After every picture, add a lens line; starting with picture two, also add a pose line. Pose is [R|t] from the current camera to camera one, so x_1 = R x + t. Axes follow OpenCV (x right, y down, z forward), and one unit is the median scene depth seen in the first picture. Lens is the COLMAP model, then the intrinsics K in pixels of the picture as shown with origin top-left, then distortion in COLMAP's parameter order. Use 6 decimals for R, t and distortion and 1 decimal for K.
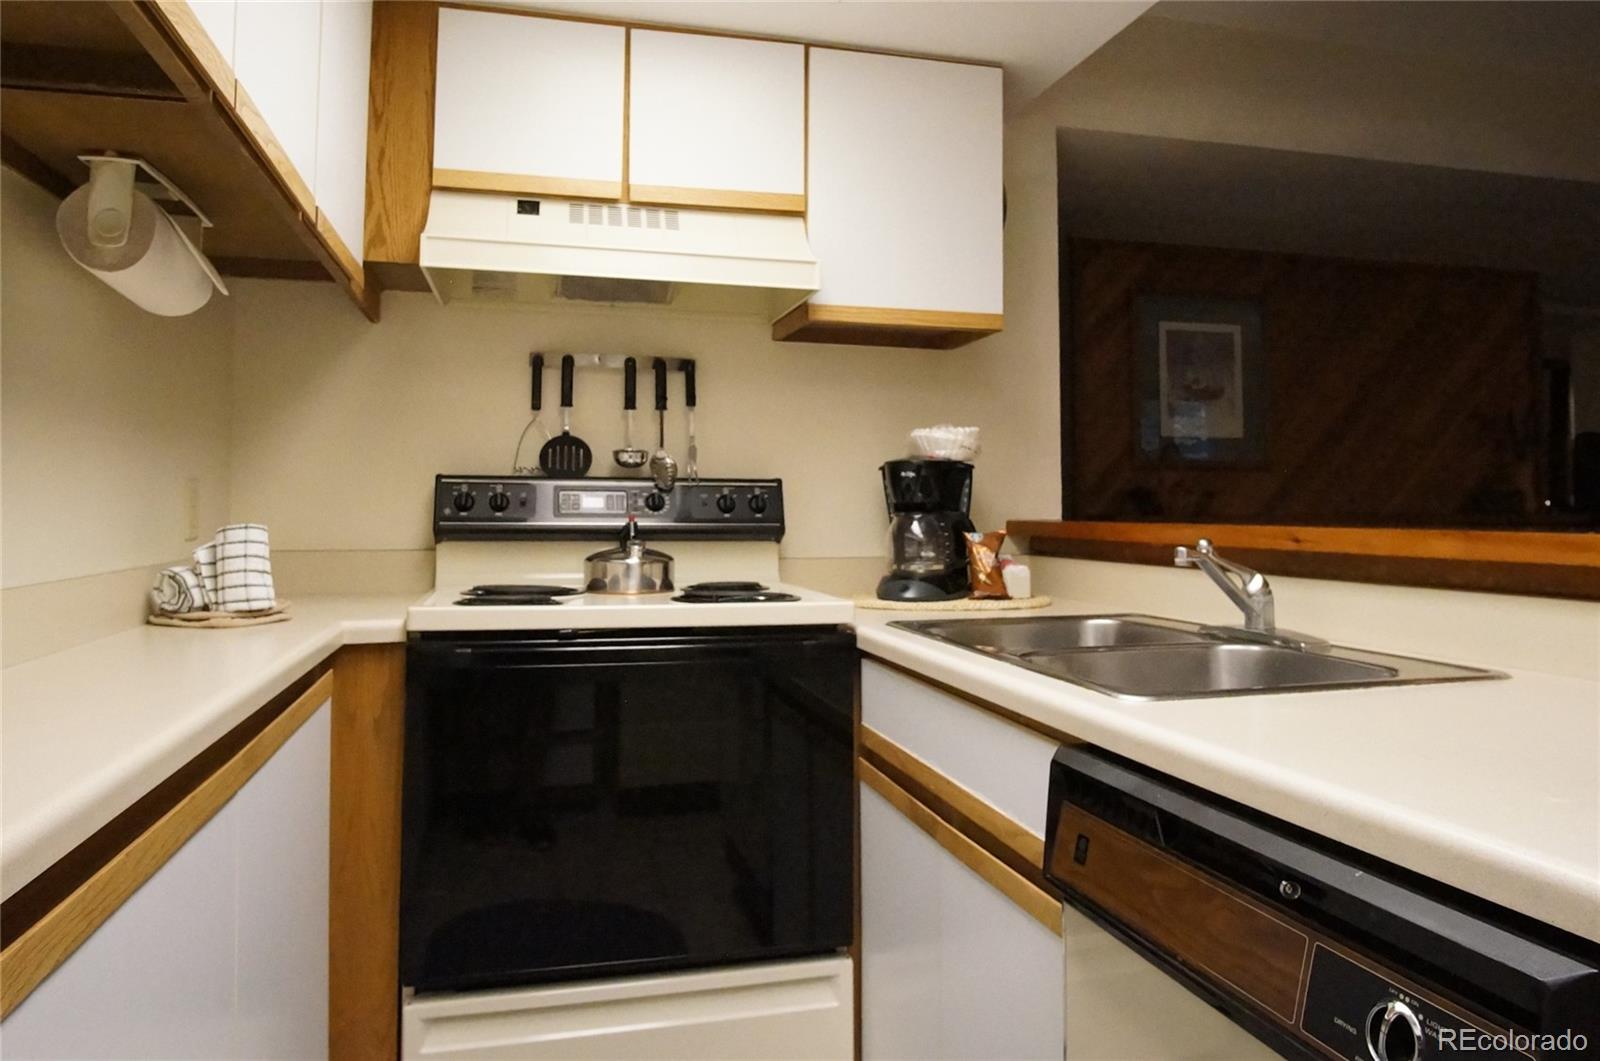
lens RADIAL K [[1112.3, 0, 799.5], [0, 1112.3, 453.7], [0, 0, 1]] dist [-0.003632, -0.000609]
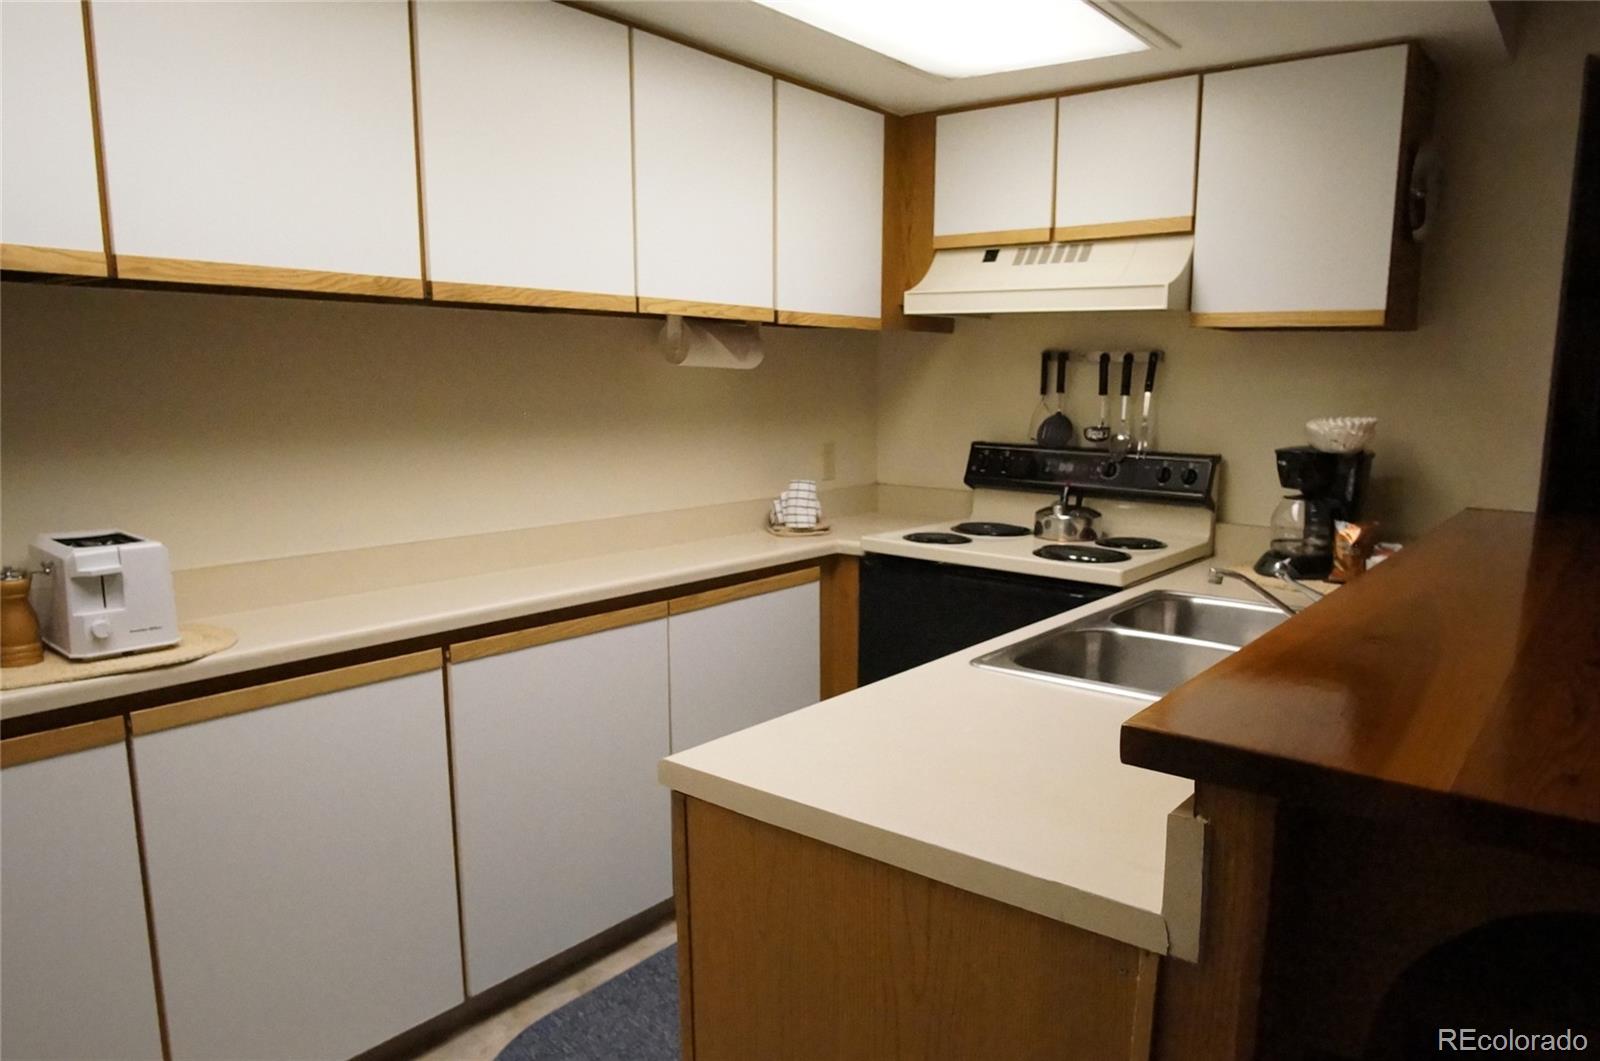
lens RADIAL K [[1097.7, 0, 801.8], [0, 1097.7, 563.1], [0, 0, 1]] dist [0.004112, 0.001017]
pose [[0.607376, 0.133477, -0.783121, 0.710983], [0.030697, 0.981104, 0.191030, -0.112090], [0.793821, -0.140066, 0.591802, -0.044902]]
